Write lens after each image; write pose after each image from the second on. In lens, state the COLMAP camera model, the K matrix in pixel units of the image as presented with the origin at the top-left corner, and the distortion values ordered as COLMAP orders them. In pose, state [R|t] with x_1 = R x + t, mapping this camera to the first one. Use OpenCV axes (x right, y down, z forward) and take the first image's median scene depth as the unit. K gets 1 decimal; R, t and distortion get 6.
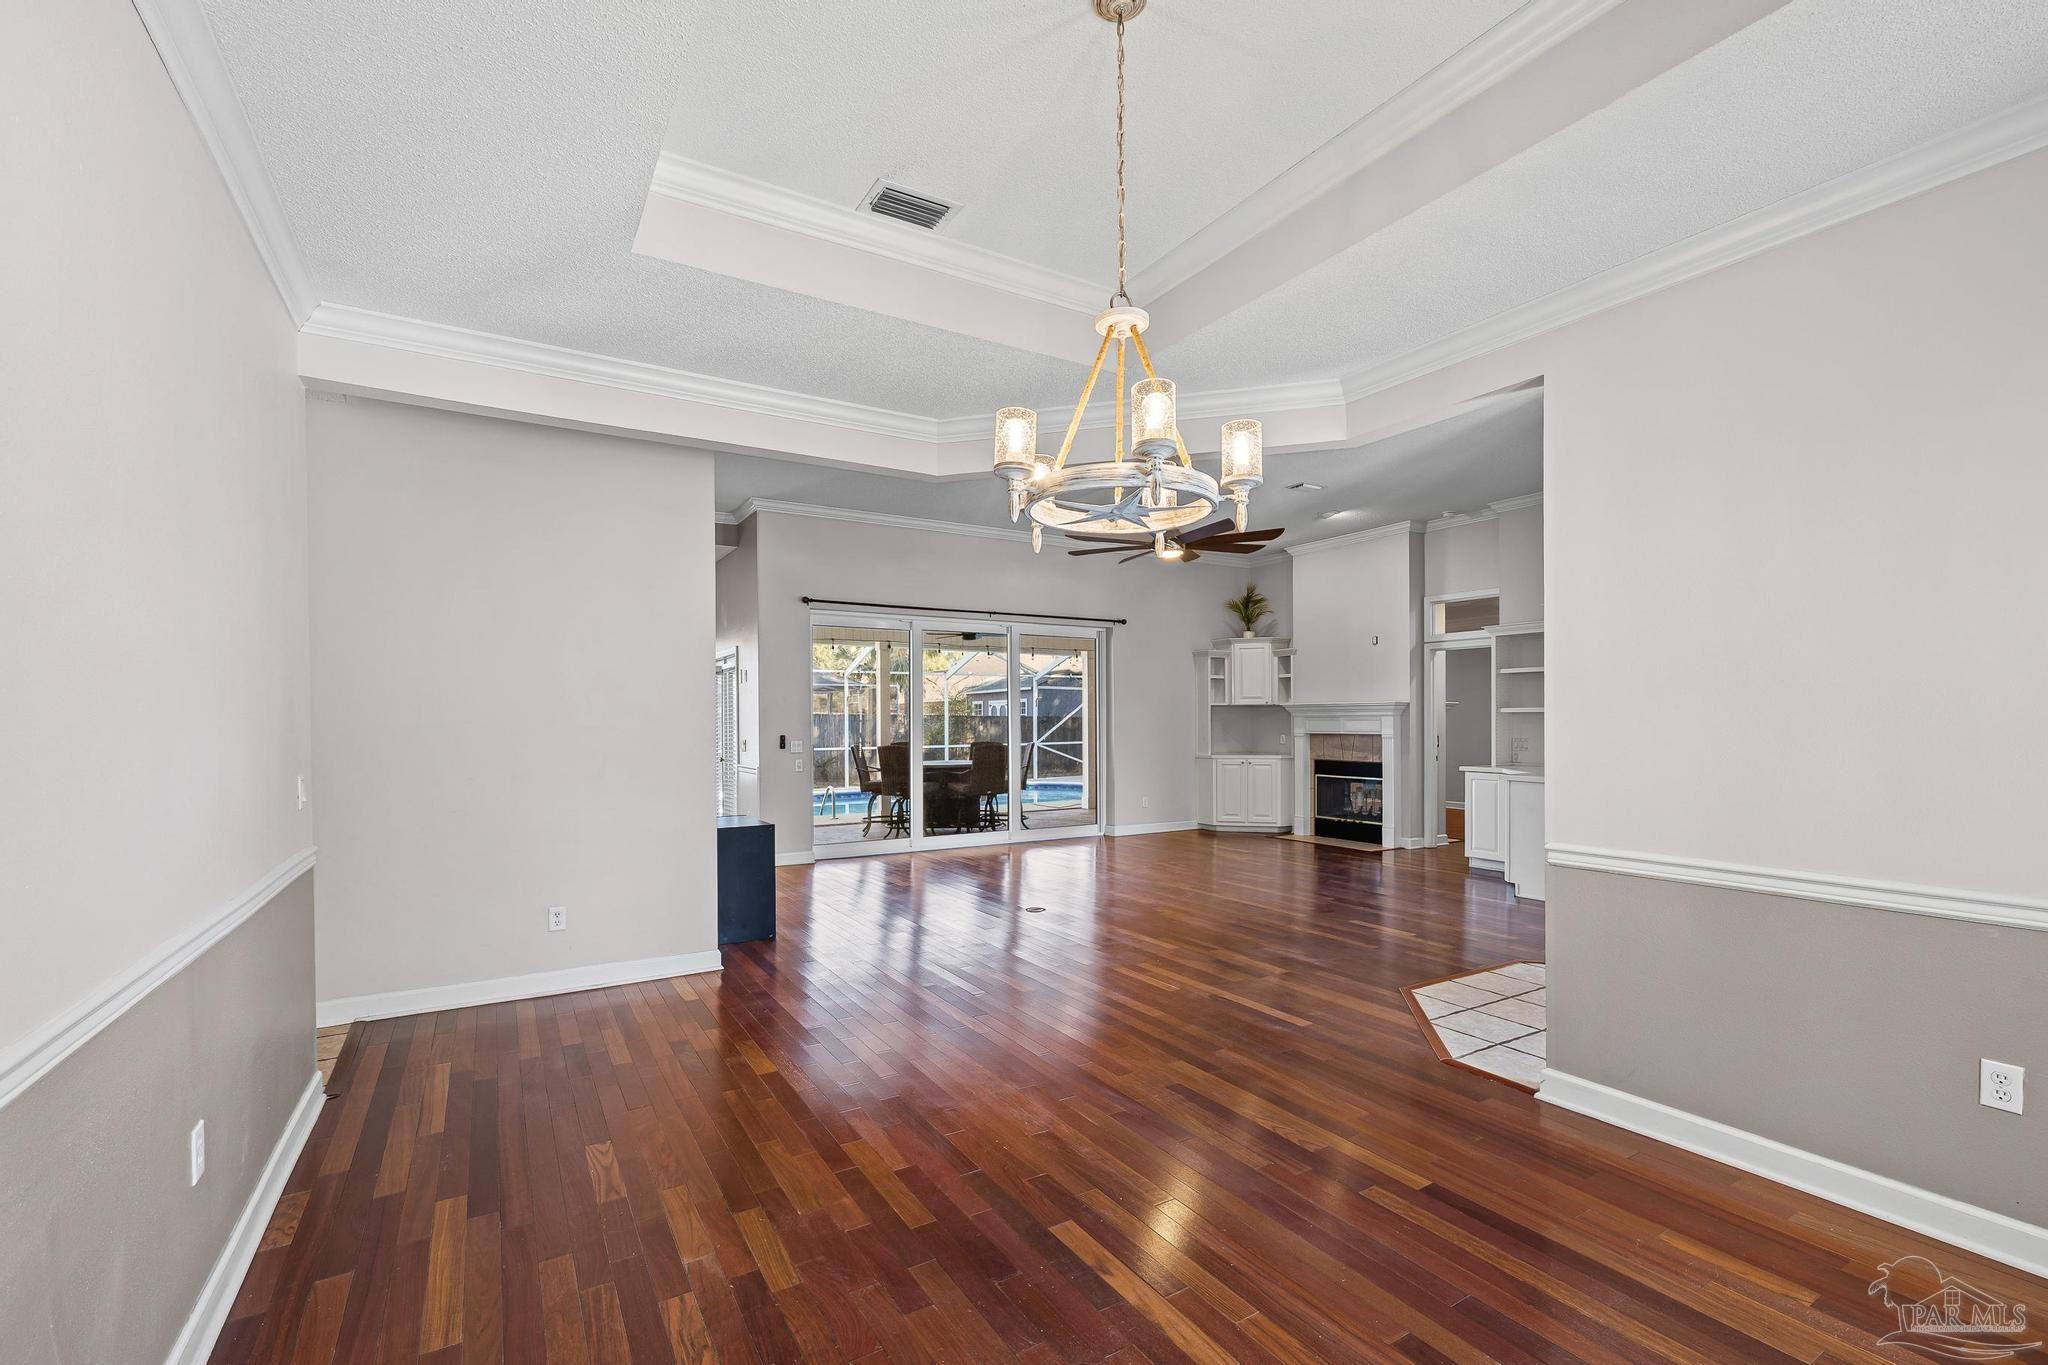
lens RADIAL K [[879.7, 0, 1012.2], [0, 879.7, 724.5], [0, 0, 1]] dist [0.000489, -0.001606]
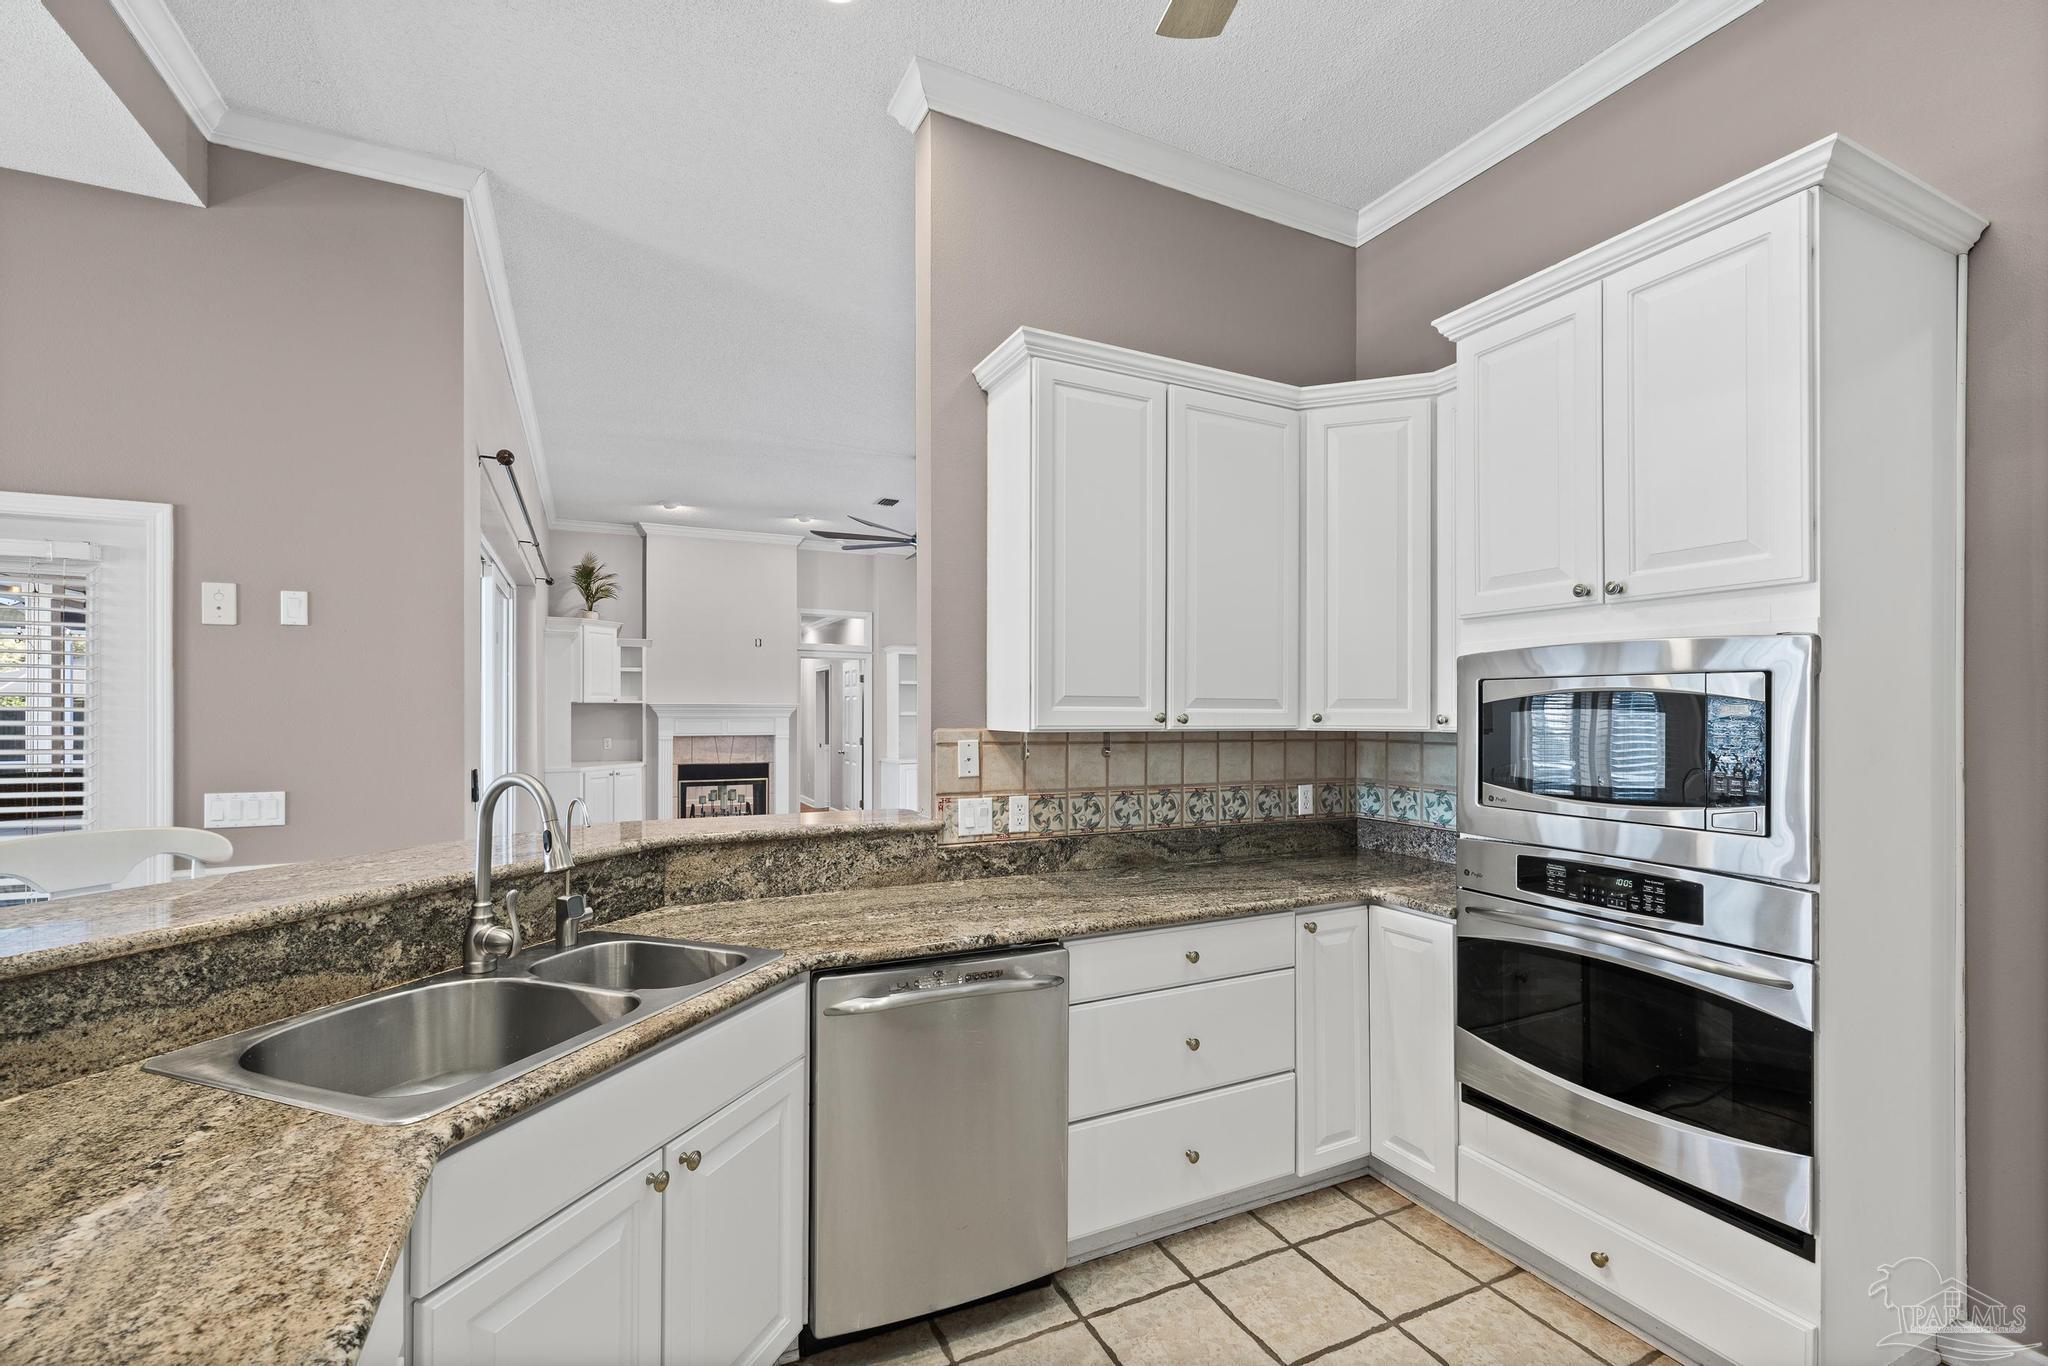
lens RADIAL K [[866.2, 0, 1014.4], [0, 866.2, 715.2], [0, 0, 1]] dist [-0.001092, 0.001157]
pose [[0.085770, -0.004767, 0.996304, -0.516622], [0.001448, 0.999988, 0.004659, -0.014817], [-0.996314, 0.001043, 0.085776, 0.579296]]
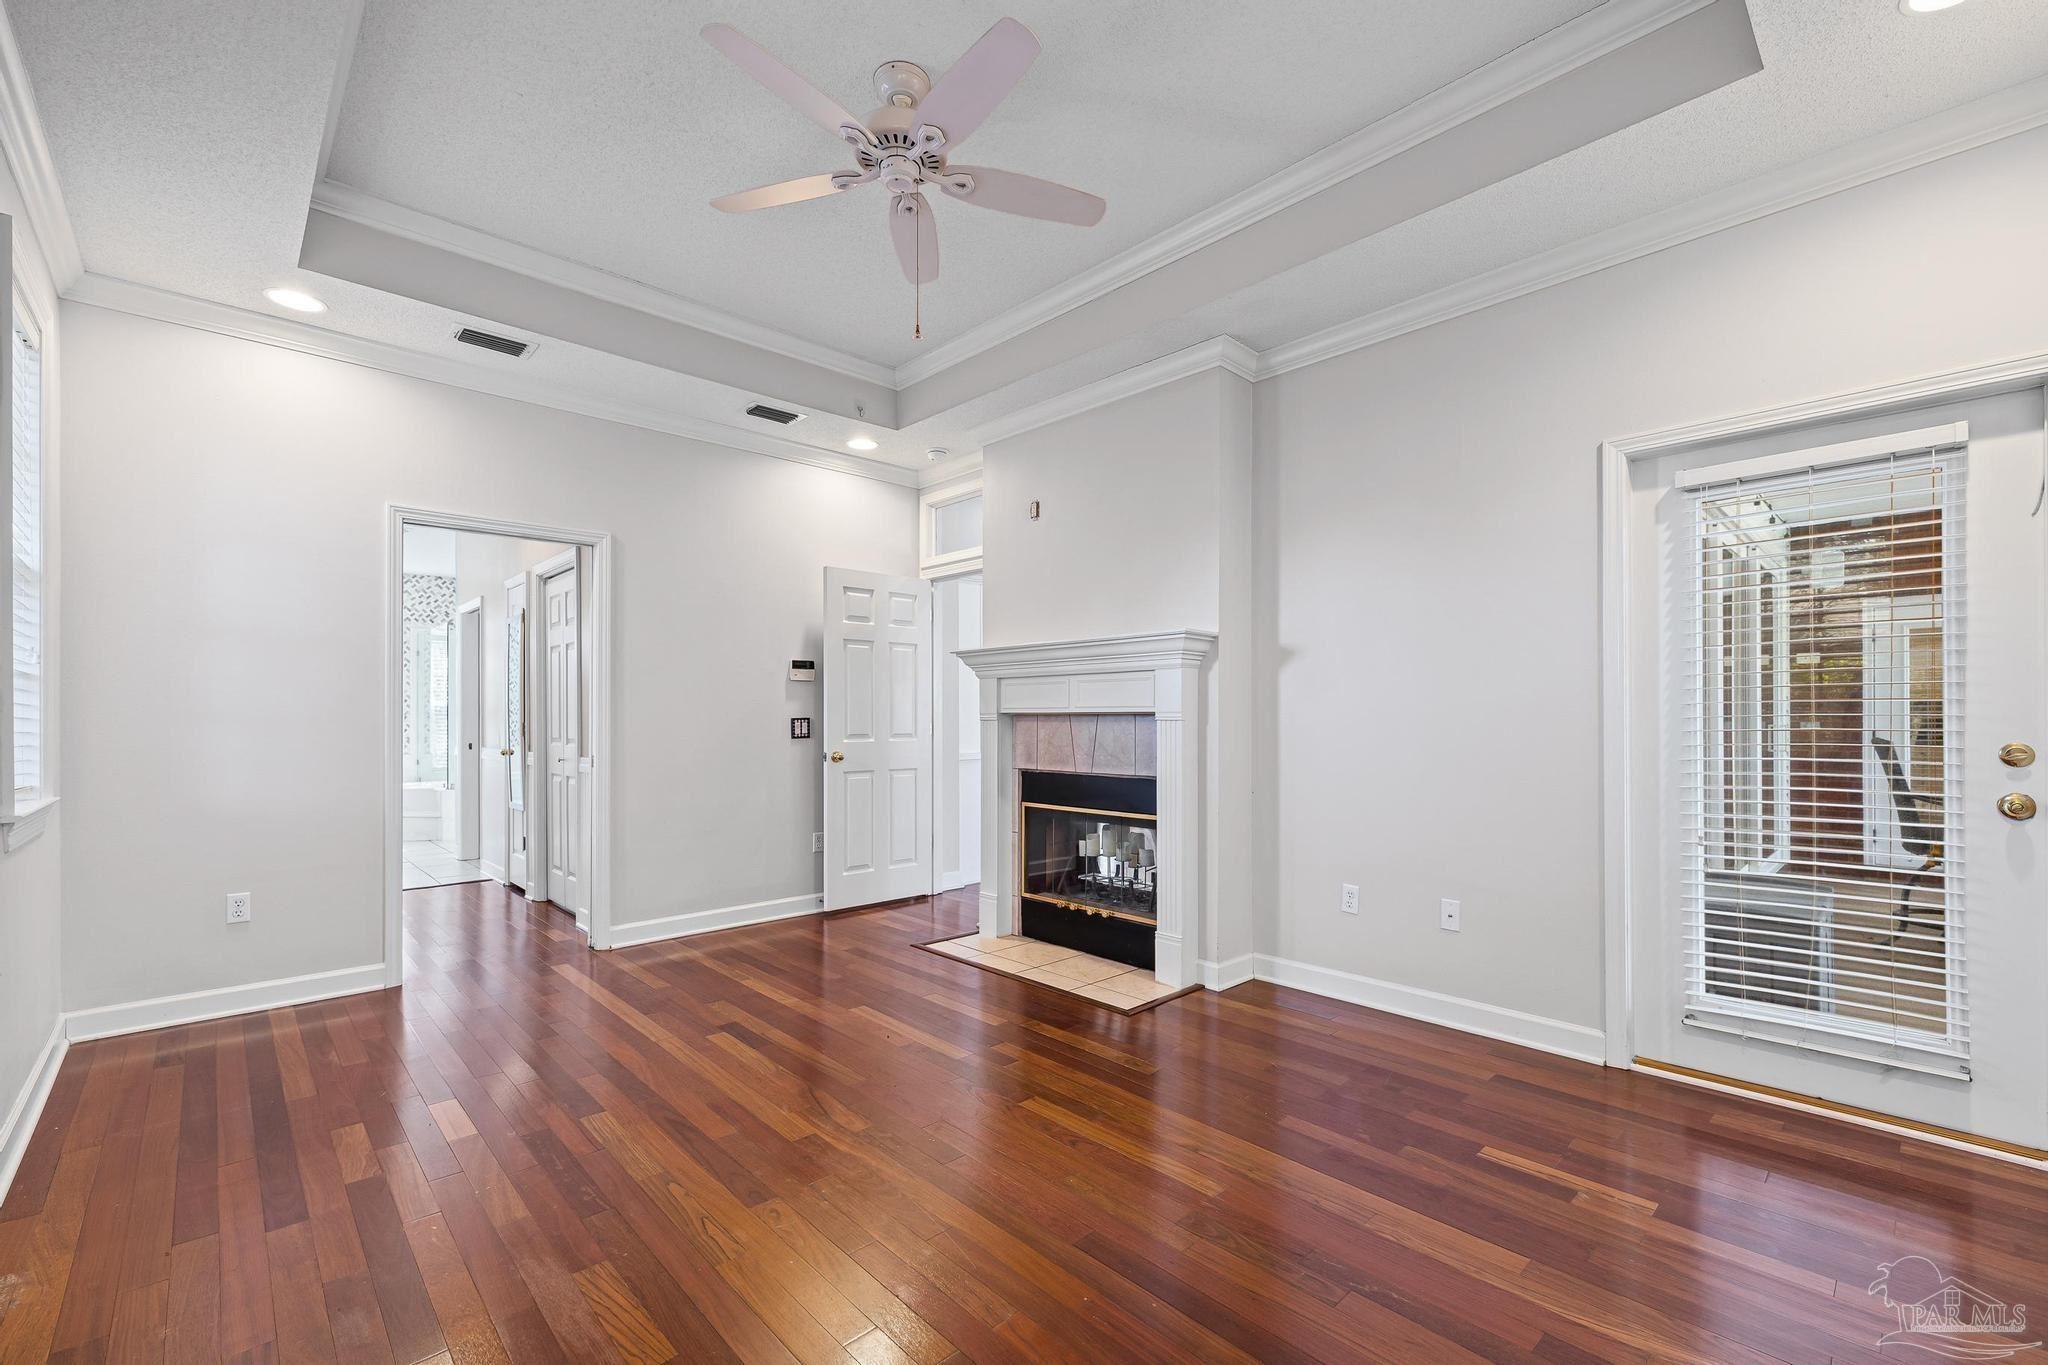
lens RADIAL K [[866.2, 0, 1007.4], [0, 866.2, 708.8], [0, 0, 1]] dist [-0.001092, 0.001157]
pose [[0.978115, 0.011037, 0.207773, 0.241989], [-0.007175, 0.999787, -0.019331, 0.016519], [-0.207942, 0.017418, 0.977986, 0.557691]]
